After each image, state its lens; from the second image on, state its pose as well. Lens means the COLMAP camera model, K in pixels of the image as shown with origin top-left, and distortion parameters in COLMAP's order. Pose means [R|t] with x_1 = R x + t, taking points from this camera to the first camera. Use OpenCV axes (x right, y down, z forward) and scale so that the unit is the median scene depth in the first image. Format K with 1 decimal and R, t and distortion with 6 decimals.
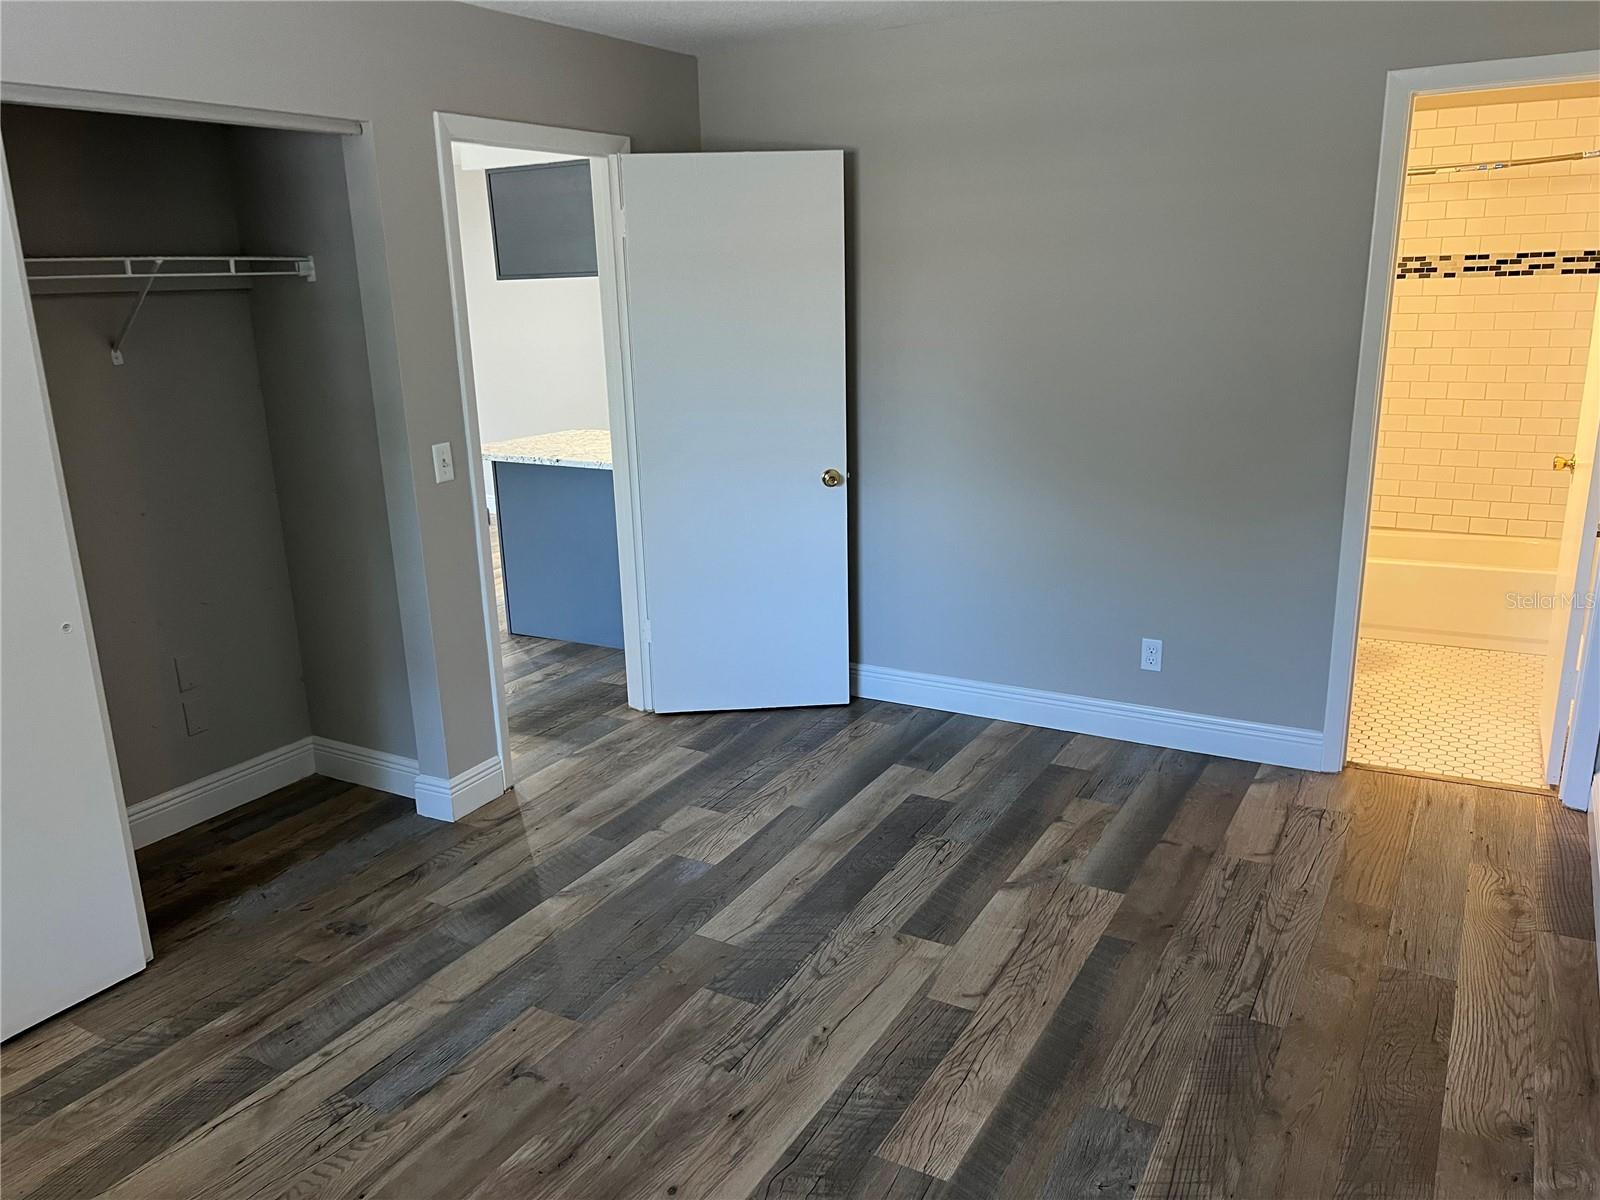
lens RADIAL K [[1225.0, 0, 802.2], [0, 1225.0, 605.2], [0, 0, 1]] dist [0.074192, -0.079316]
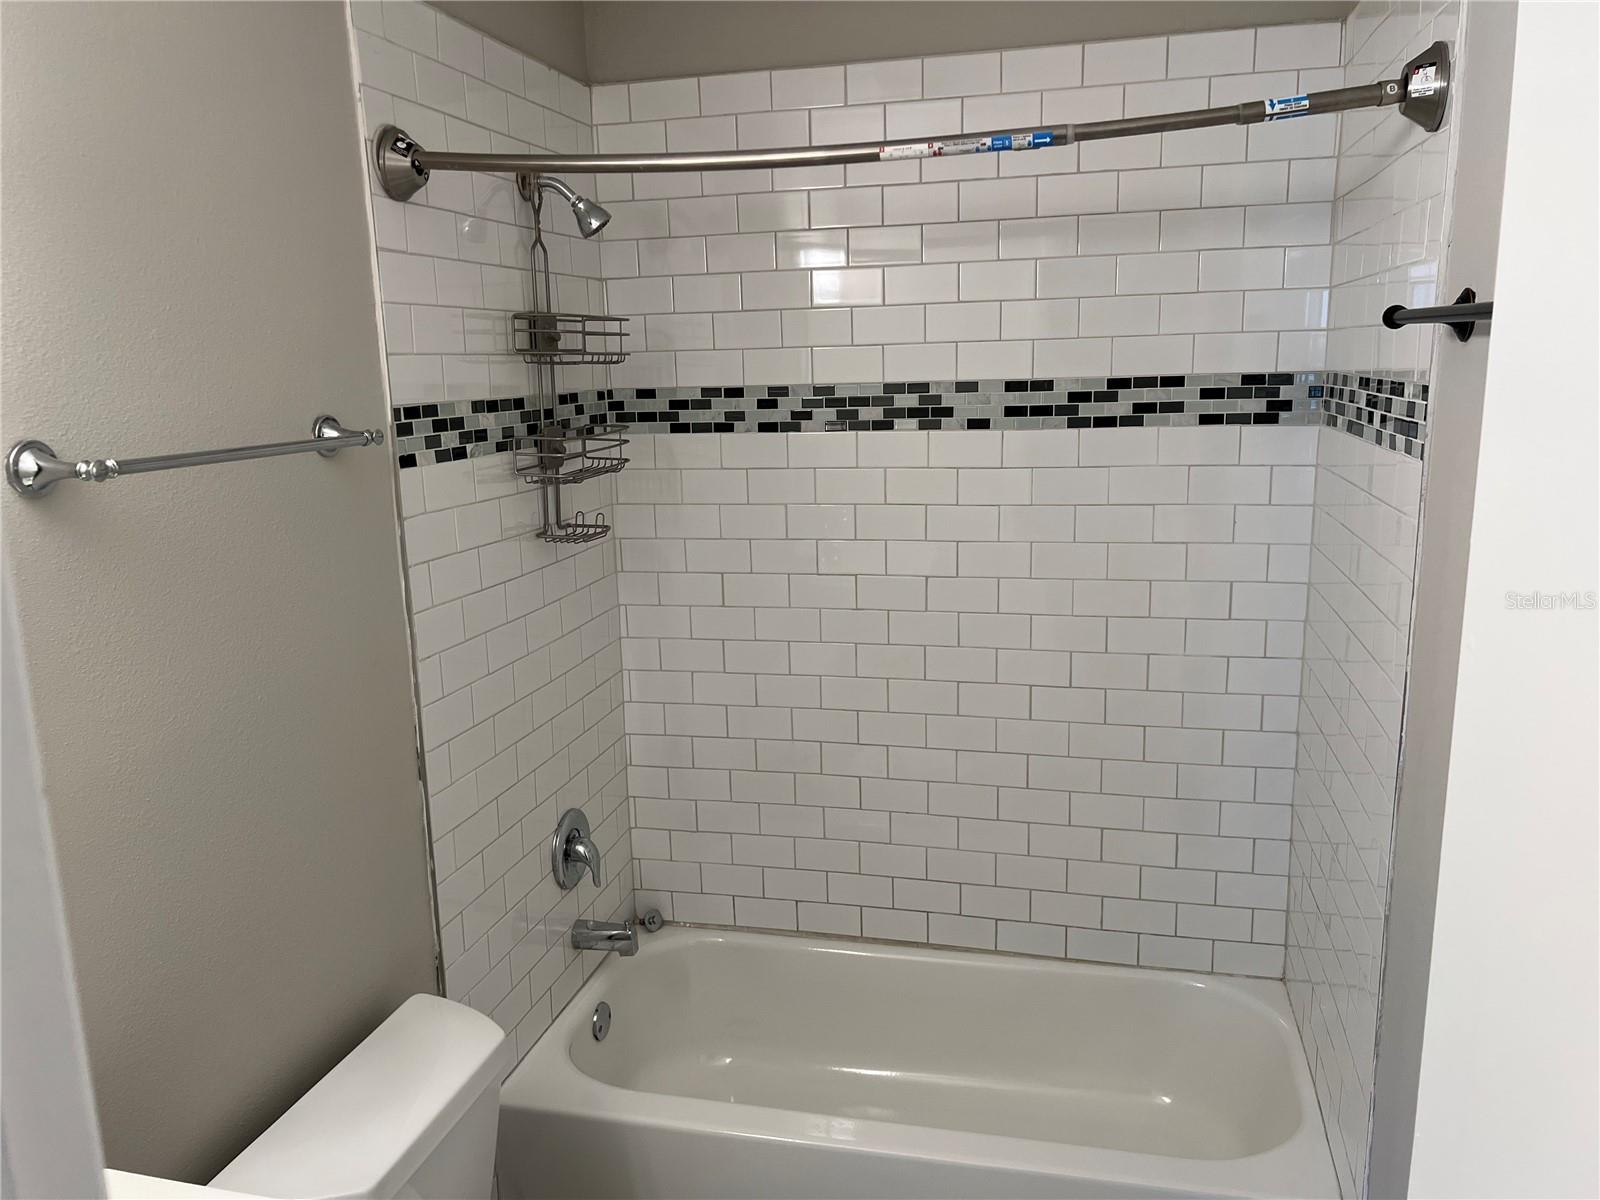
lens RADIAL K [[1225.0, 0, 802.2], [0, 1225.0, 605.2], [0, 0, 1]] dist [0.074192, -0.079316]
pose [[0.963429, -0.047243, 0.263768, 0.341297], [0.065532, 0.995986, -0.060972, -0.178564], [-0.259829, 0.076027, 0.962657, 0.597668]]
